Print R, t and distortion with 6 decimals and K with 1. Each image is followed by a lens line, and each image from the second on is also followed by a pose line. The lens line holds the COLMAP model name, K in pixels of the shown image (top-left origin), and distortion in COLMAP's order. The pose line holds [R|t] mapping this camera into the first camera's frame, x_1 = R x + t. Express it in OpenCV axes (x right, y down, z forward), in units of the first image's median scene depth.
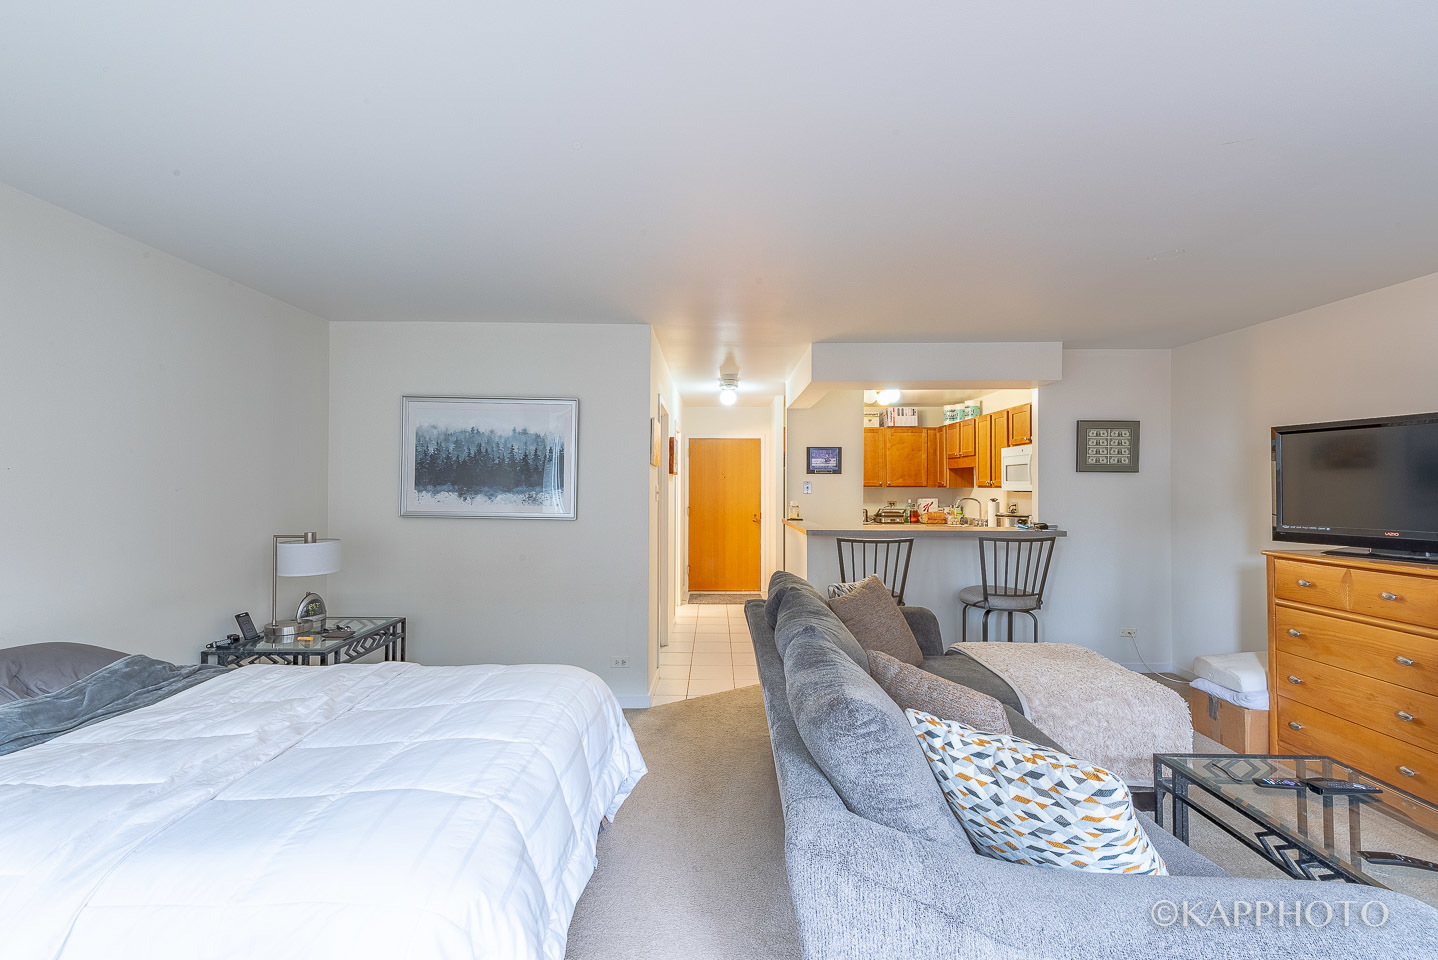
lens RADIAL K [[576.8, 0, 716.2], [0, 576.8, 481.7], [0, 0, 1]] dist [0.010122, -0.001567]
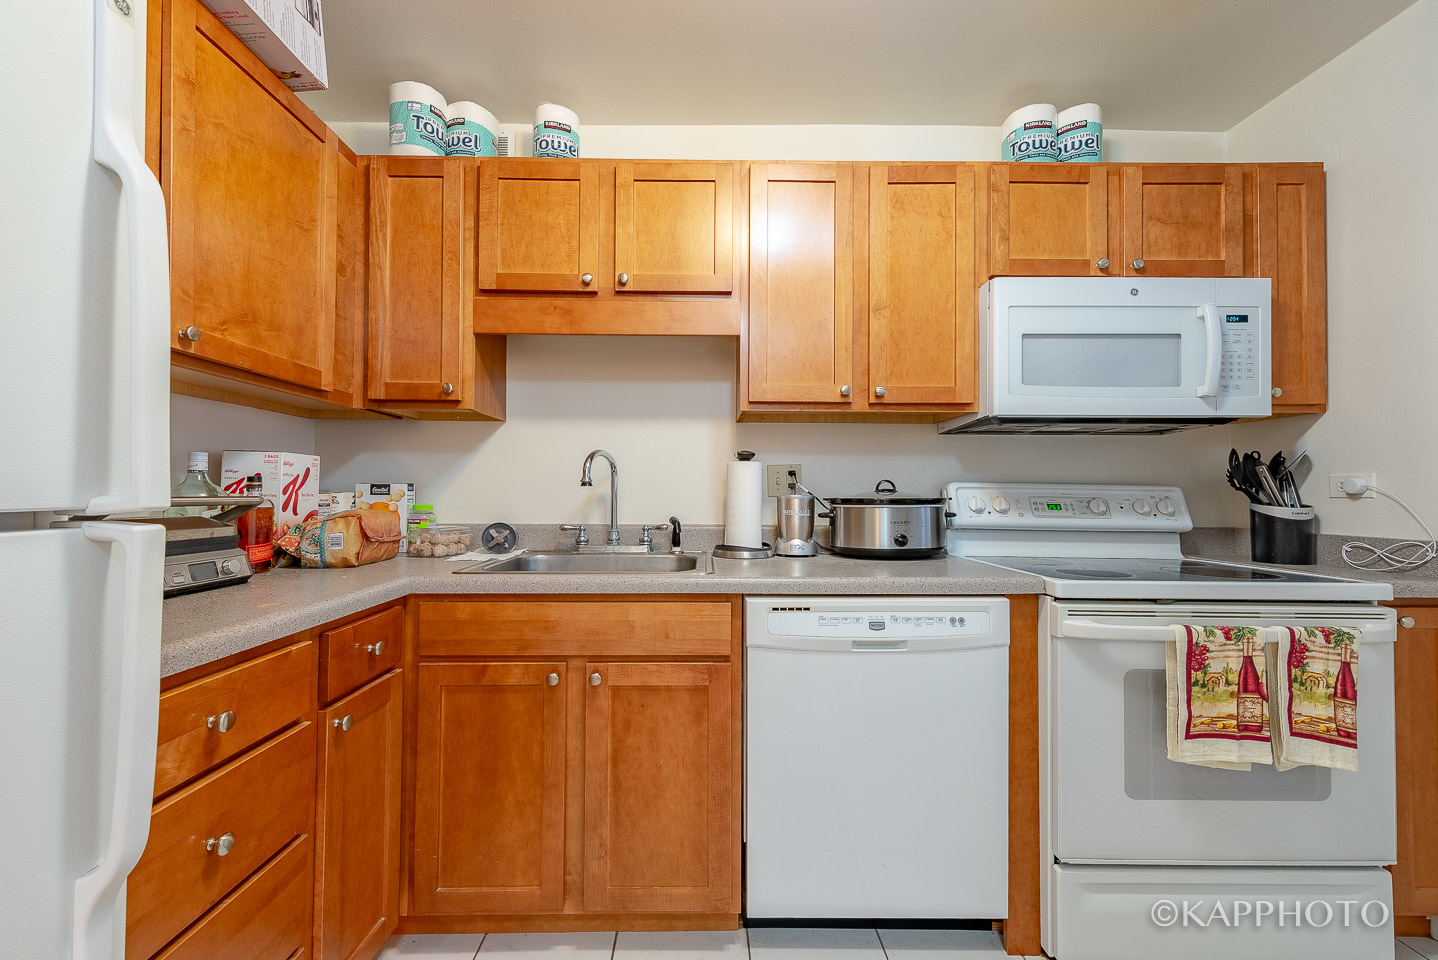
lens RADIAL K [[576.8, 0, 720.1], [0, 576.8, 493.7], [0, 0, 1]] dist [0.010122, -0.001567]
pose [[-0.047002, -0.010876, 0.998836, 0.293839], [-0.010811, 0.999888, 0.010378, 0.088589], [-0.998836, -0.010310, -0.047114, 1.842335]]
